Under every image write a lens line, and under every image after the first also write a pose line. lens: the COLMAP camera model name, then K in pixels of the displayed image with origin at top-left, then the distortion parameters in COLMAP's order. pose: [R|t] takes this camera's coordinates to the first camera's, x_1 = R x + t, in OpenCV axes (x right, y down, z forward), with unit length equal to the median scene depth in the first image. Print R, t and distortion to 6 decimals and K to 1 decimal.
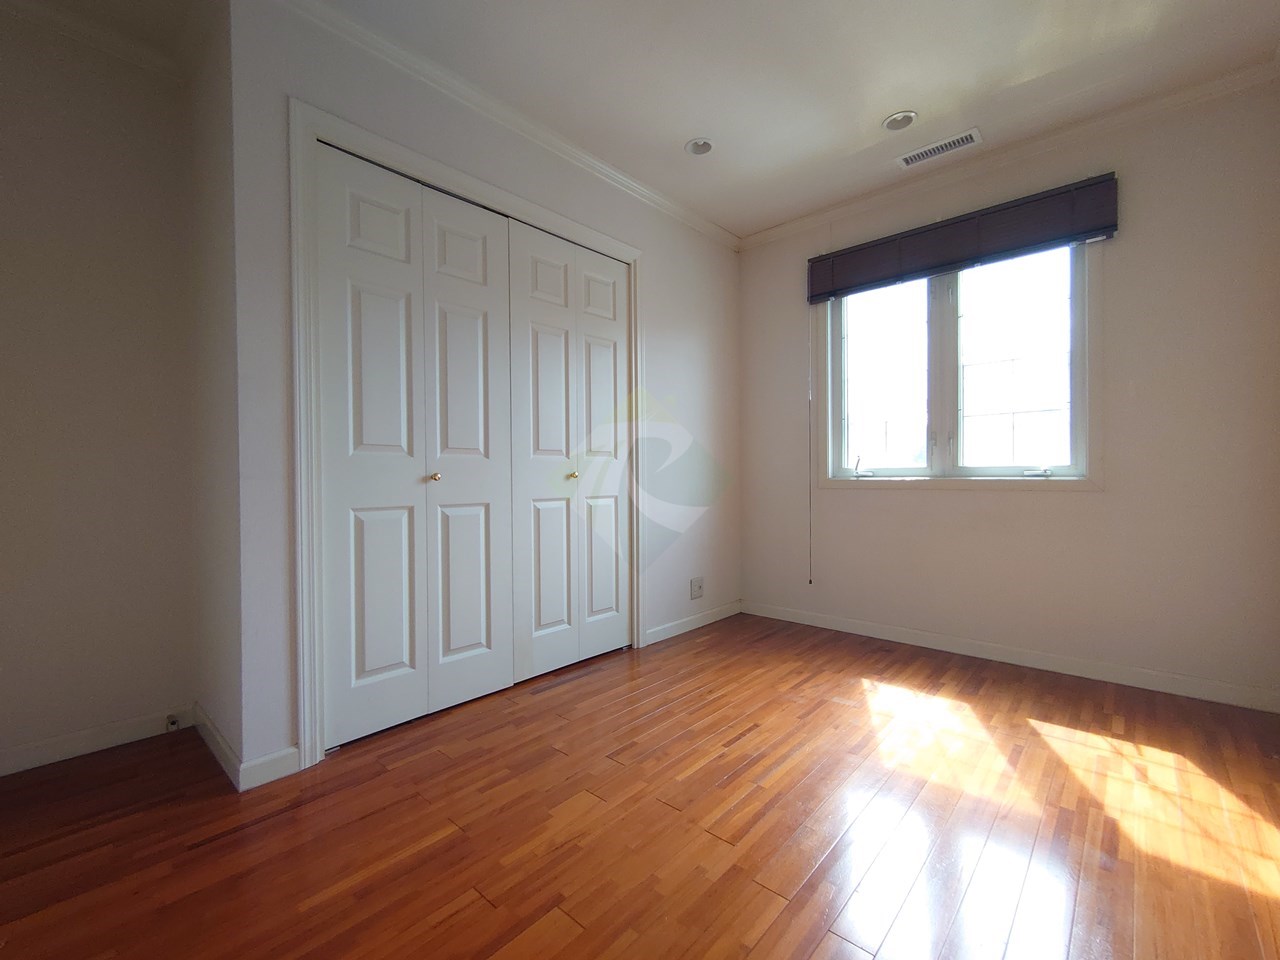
lens RADIAL K [[554.1, 0, 638.5], [0, 554.1, 474.3], [0, 0, 1]] dist [0.003401, -0.000996]
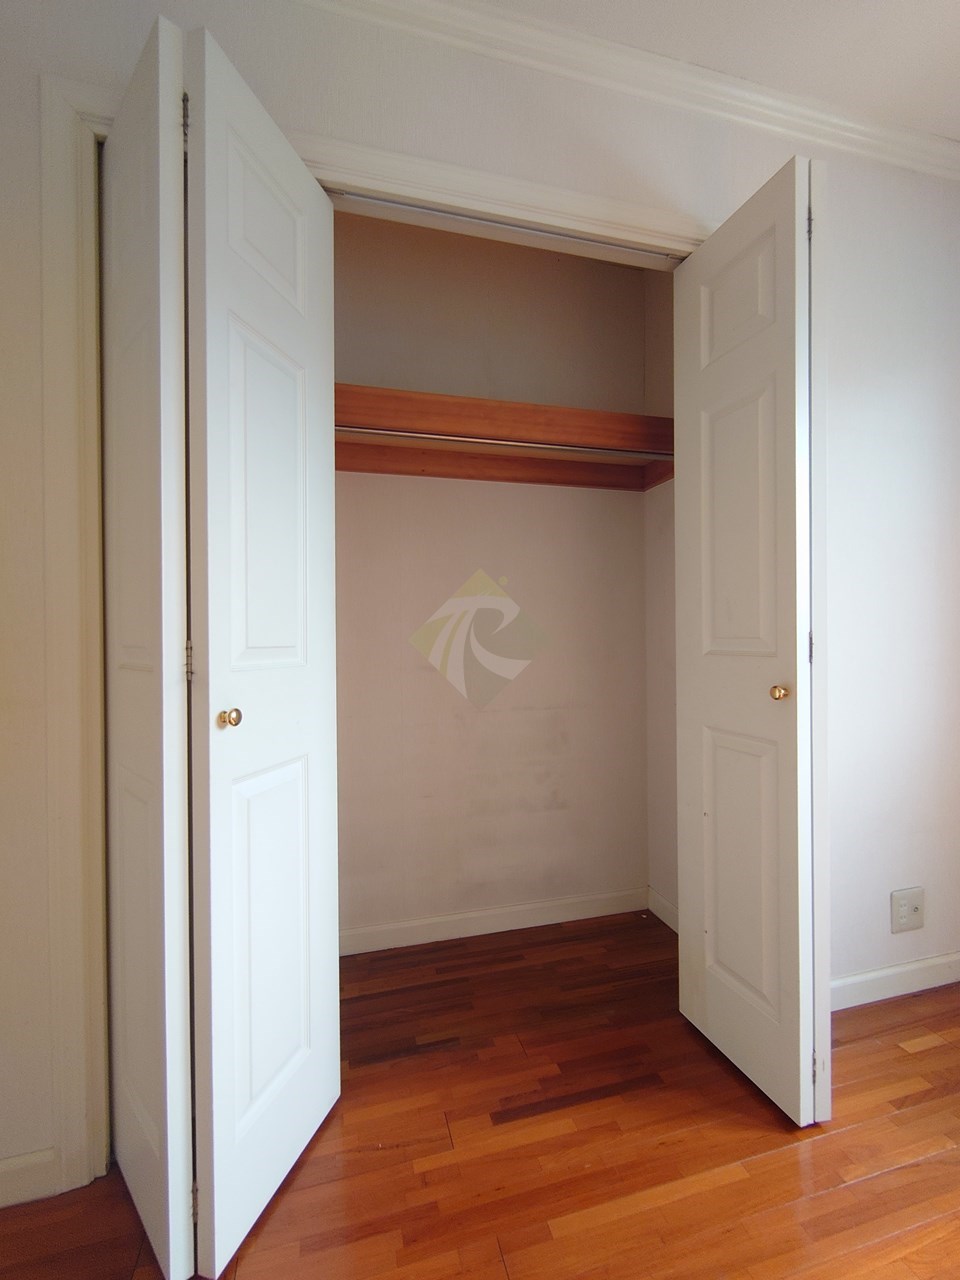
lens RADIAL K [[554.1, 0, 477.0], [0, 554.1, 634.6], [0, 0, 1]] dist [0.003401, -0.000996]
pose [[0.840625, 0.003312, -0.541607, 0.080129], [-0.005390, 0.999983, -0.002252, -0.059248], [0.541590, 0.004812, 0.840629, 0.602758]]
